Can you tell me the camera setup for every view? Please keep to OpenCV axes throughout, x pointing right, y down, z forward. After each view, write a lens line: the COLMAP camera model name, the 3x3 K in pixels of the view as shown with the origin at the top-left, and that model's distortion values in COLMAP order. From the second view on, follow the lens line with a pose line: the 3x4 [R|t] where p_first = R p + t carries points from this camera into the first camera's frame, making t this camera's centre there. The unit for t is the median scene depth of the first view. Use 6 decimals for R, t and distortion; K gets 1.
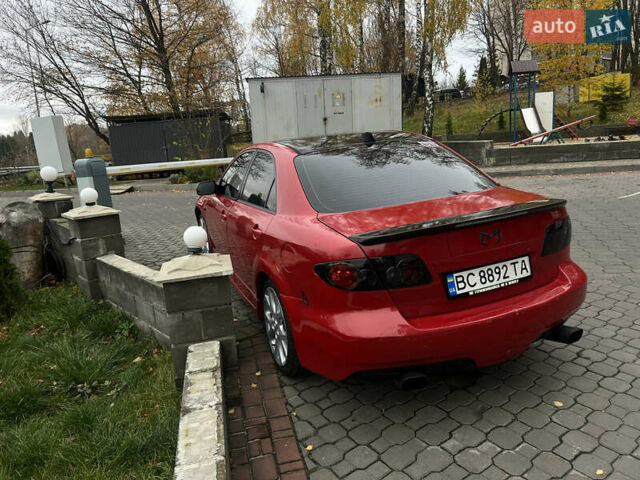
lens RADIAL K [[460.3, 0, 324.8], [0, 460.3, 240.8], [0, 0, 1]] dist [0.007045, -0.004436]
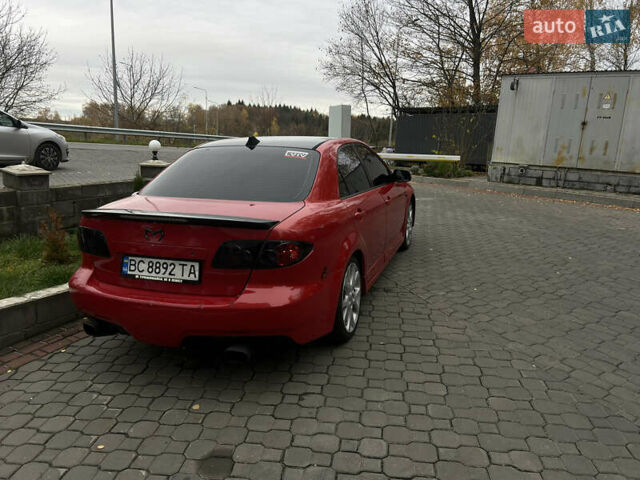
lens RADIAL K [[460.3, 0, 324.8], [0, 460.3, 240.8], [0, 0, 1]] dist [0.007045, -0.004436]
pose [[0.759654, 0.227000, -0.609424, 1.319112], [-0.217258, 0.971846, 0.091183, -0.180144], [0.612965, 0.063135, 0.787584, 0.335858]]
